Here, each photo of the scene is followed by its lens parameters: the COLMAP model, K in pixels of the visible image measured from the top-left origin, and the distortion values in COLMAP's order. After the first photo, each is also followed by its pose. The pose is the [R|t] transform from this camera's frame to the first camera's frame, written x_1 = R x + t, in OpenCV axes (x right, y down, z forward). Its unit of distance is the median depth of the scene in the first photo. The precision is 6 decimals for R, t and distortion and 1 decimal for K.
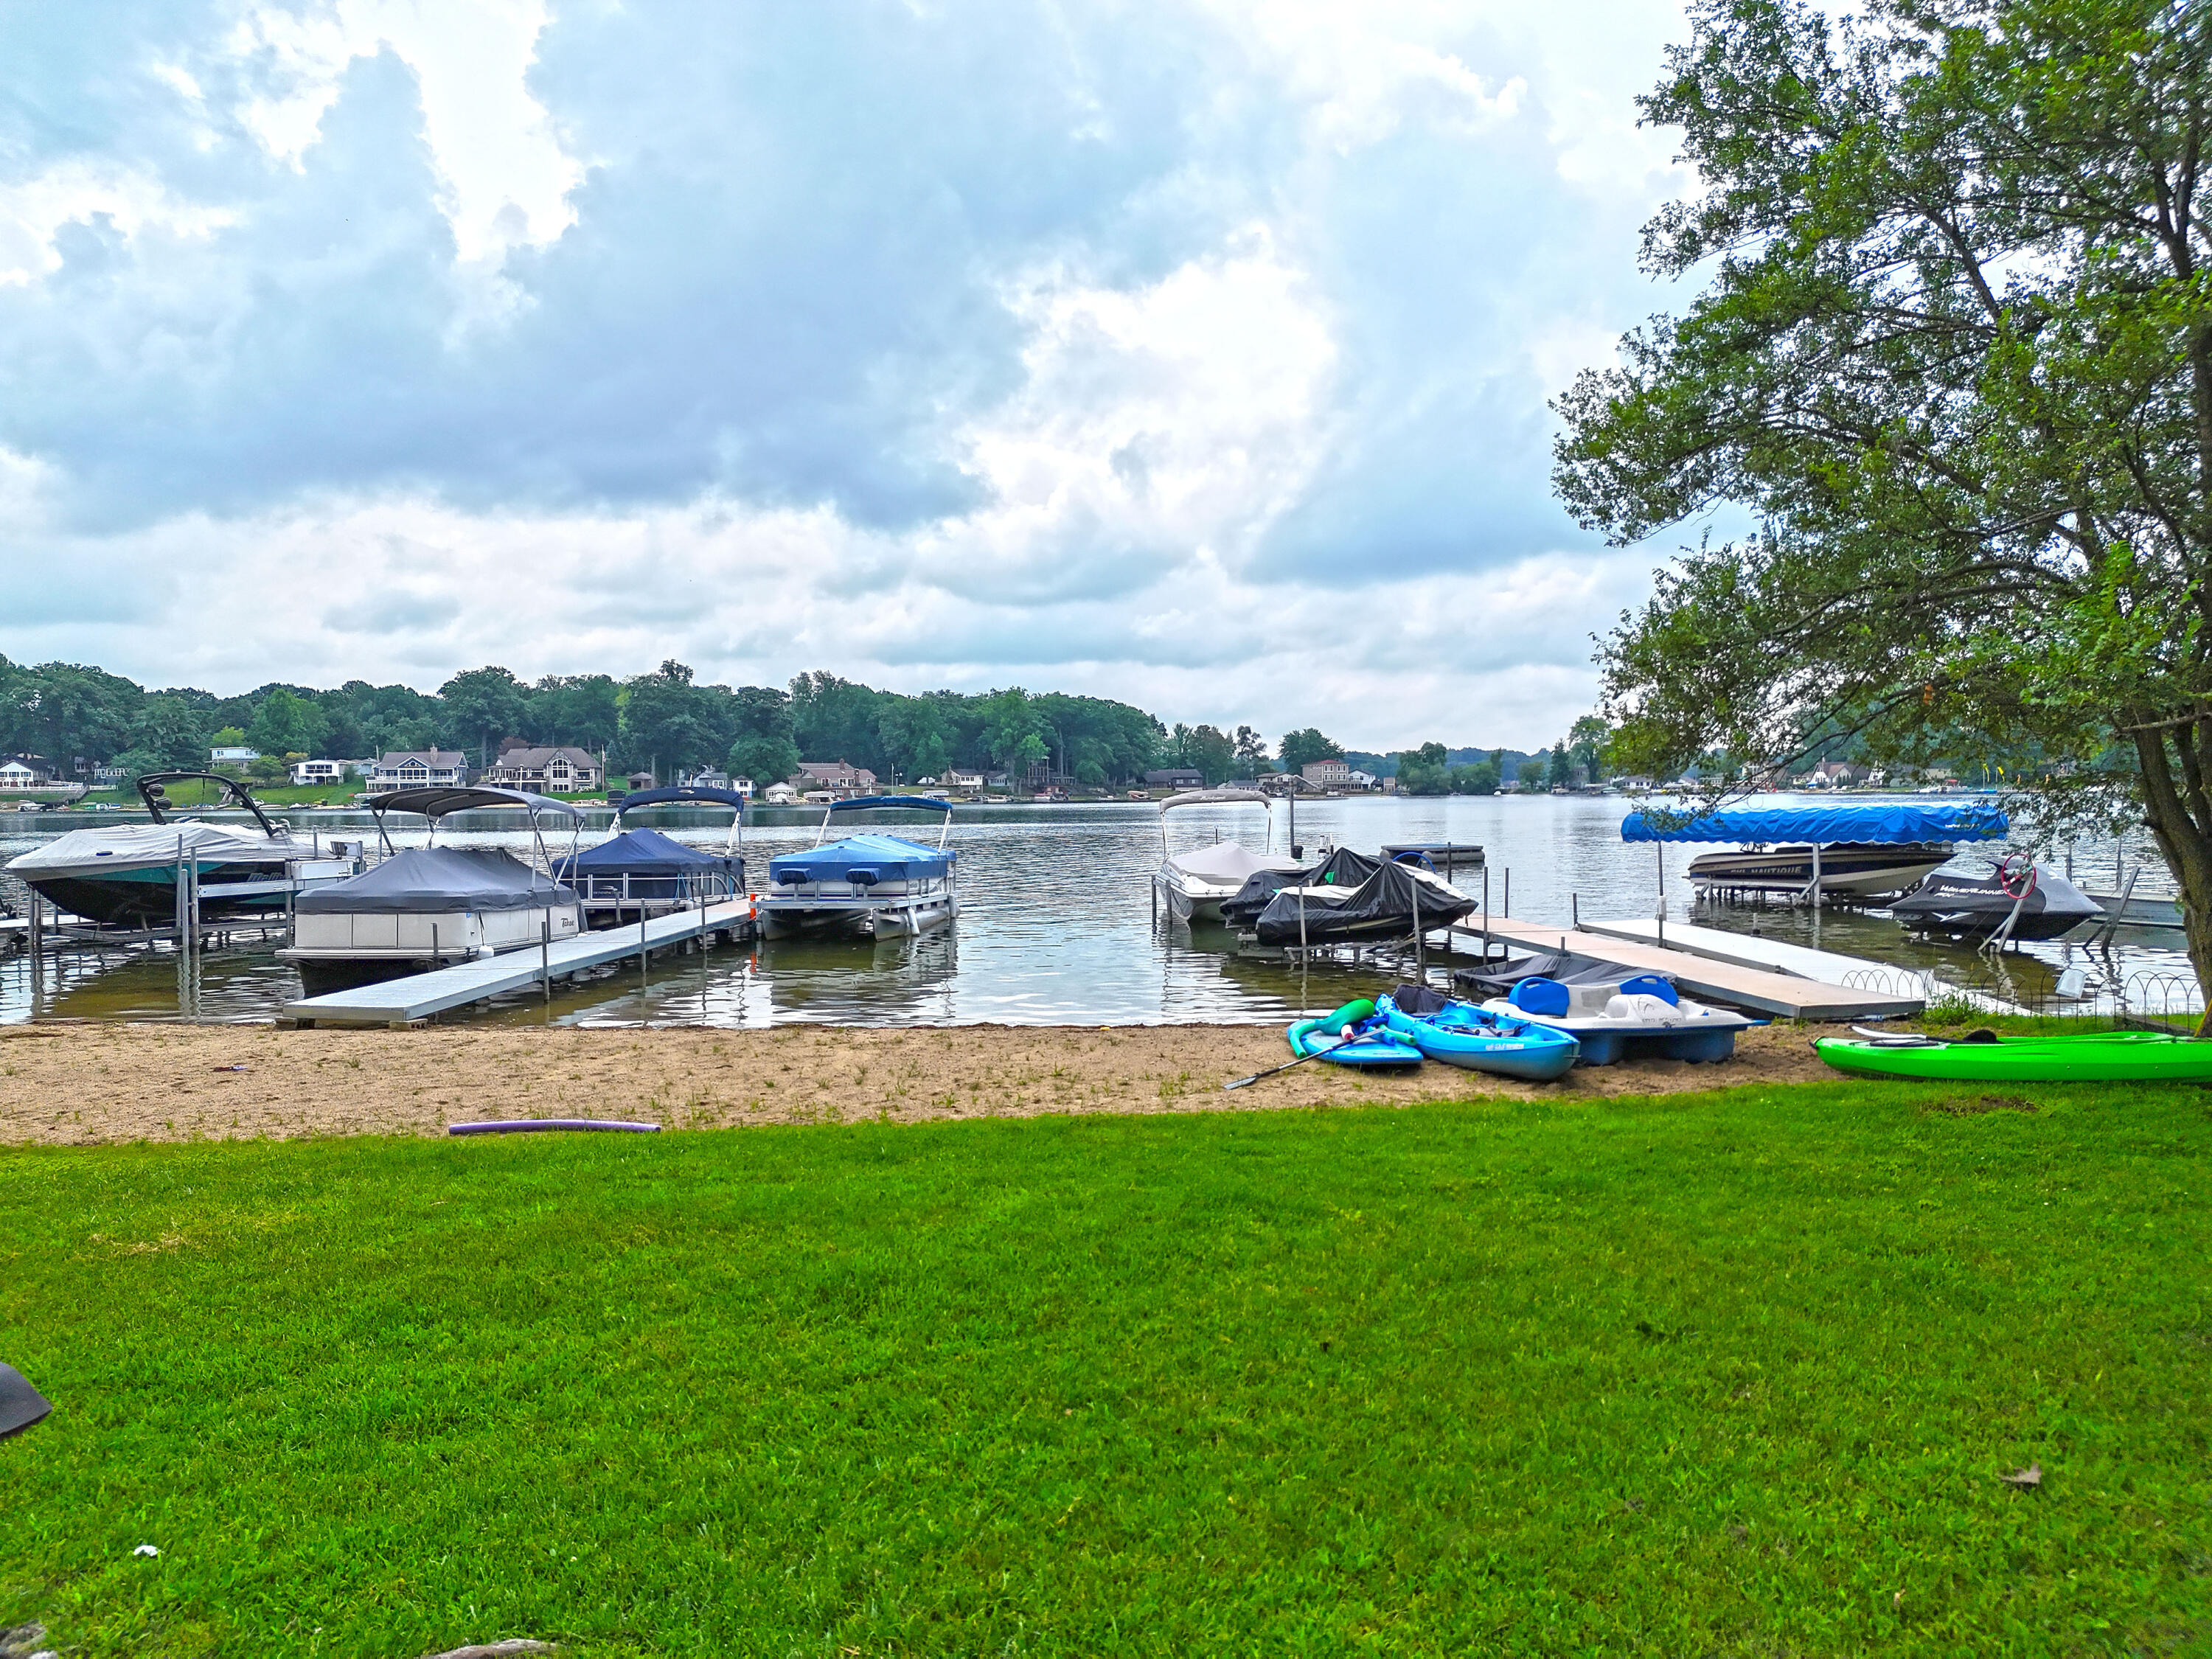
lens RADIAL K [[1527.1, 0, 1117.2], [0, 1527.1, 840.7], [0, 0, 1]] dist [0.111867, -0.127962]
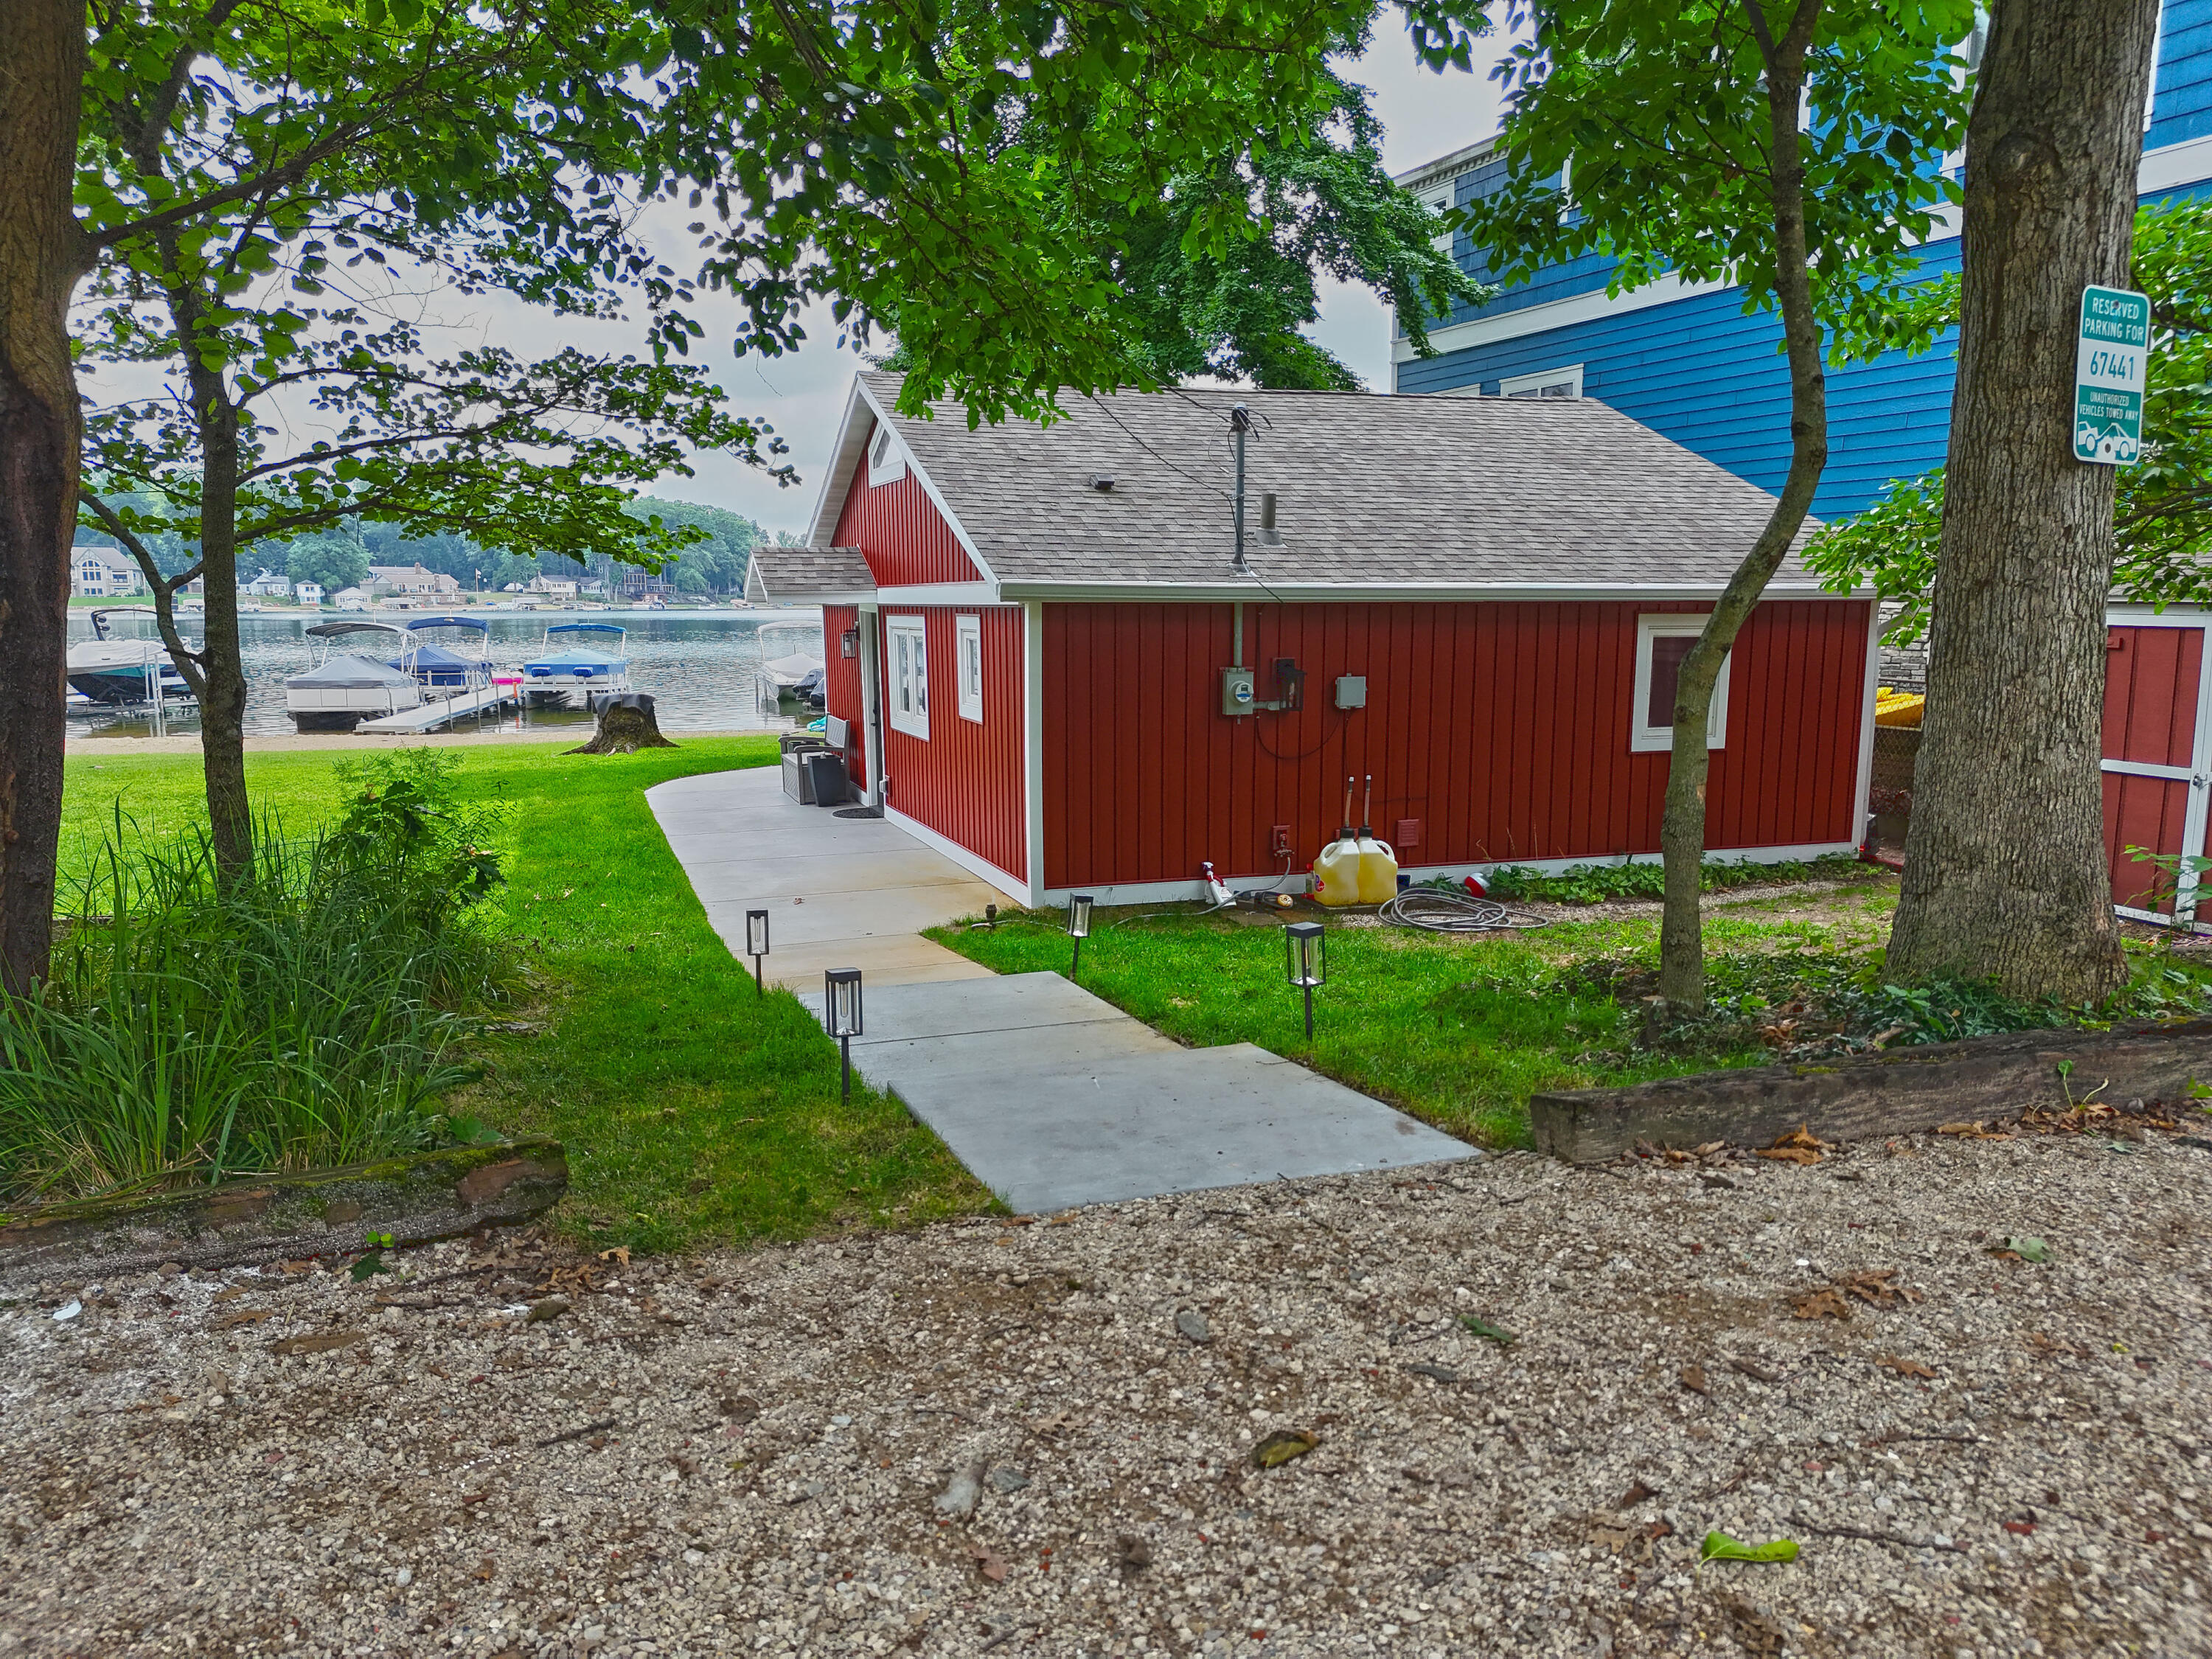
lens RADIAL K [[1527.1, 0, 1117.2], [0, 1527.1, 840.7], [0, 0, 1]] dist [0.111867, -0.127962]
pose [[0.968885, -0.033064, 0.245292, -0.011963], [0.002590, 0.992337, 0.123531, -0.002442], [-0.247496, -0.119052, 0.961547, -0.806259]]
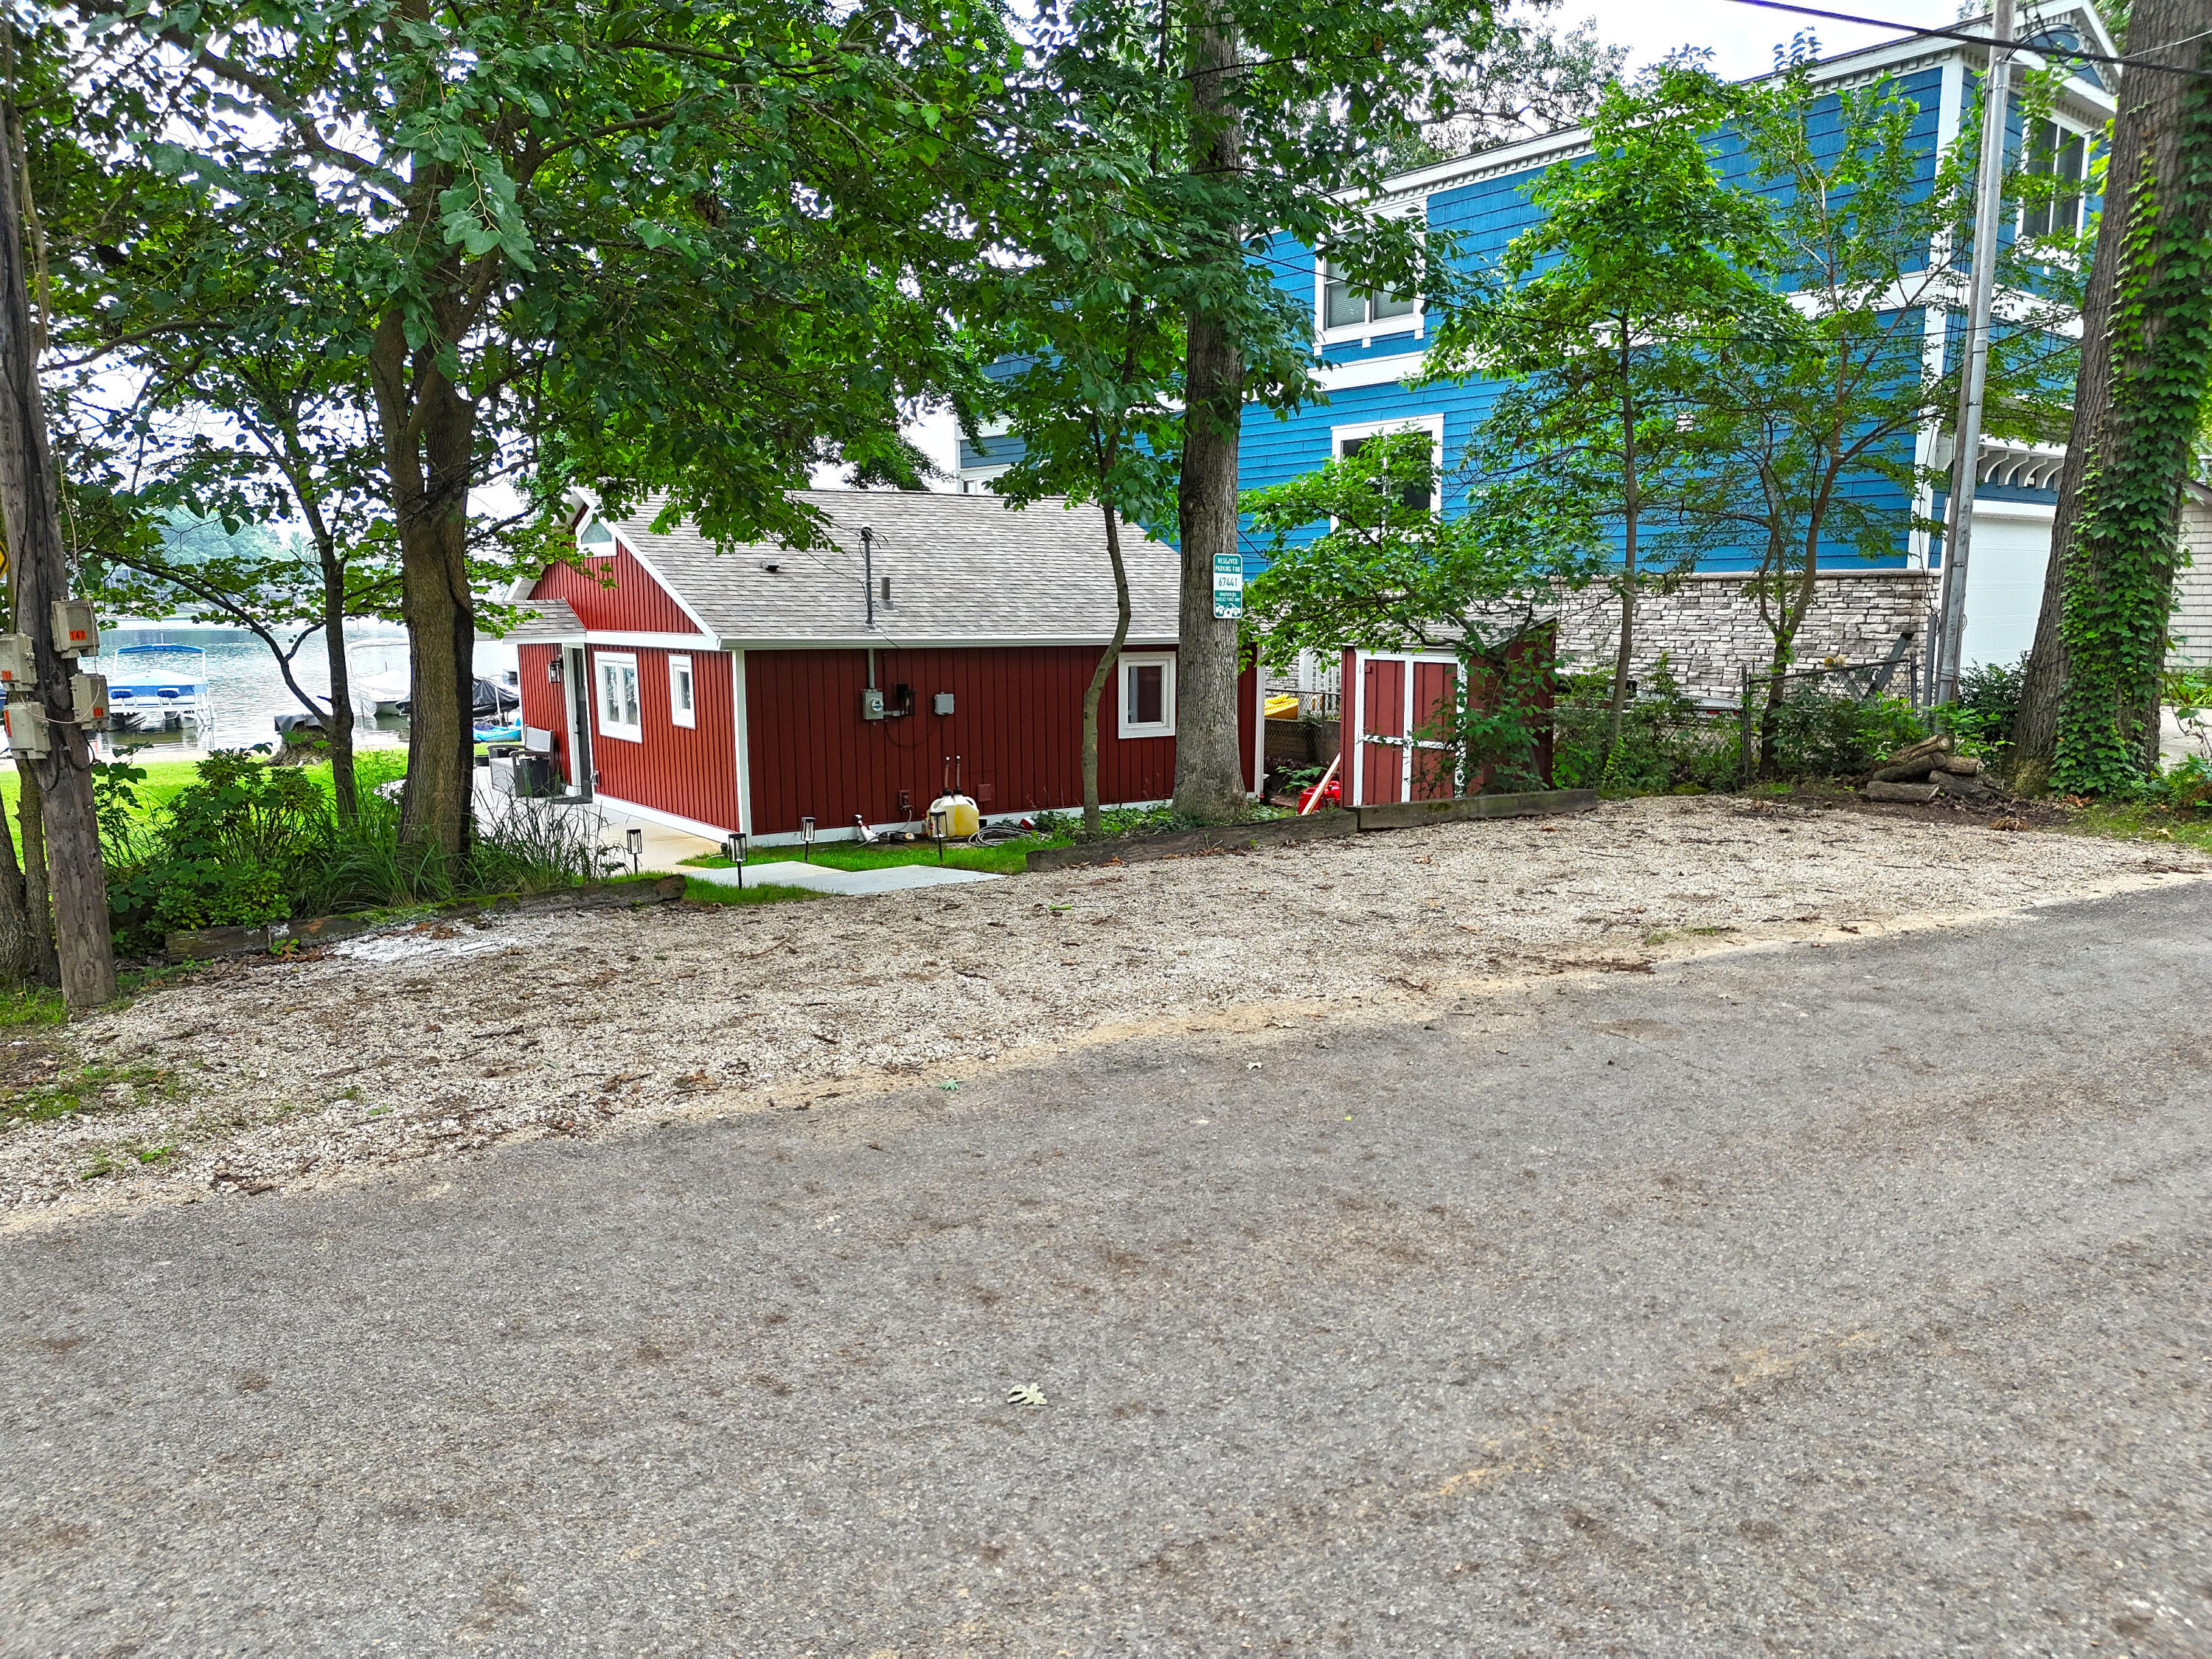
lens RADIAL K [[1527.1, 0, 1117.2], [0, 1527.1, 840.7], [0, 0, 1]] dist [0.111867, -0.127962]
pose [[0.865845, -0.072485, 0.495035, -0.111938], [0.013518, 0.992477, 0.121680, -0.011544], [-0.500131, -0.098664, 0.860311, -1.024090]]
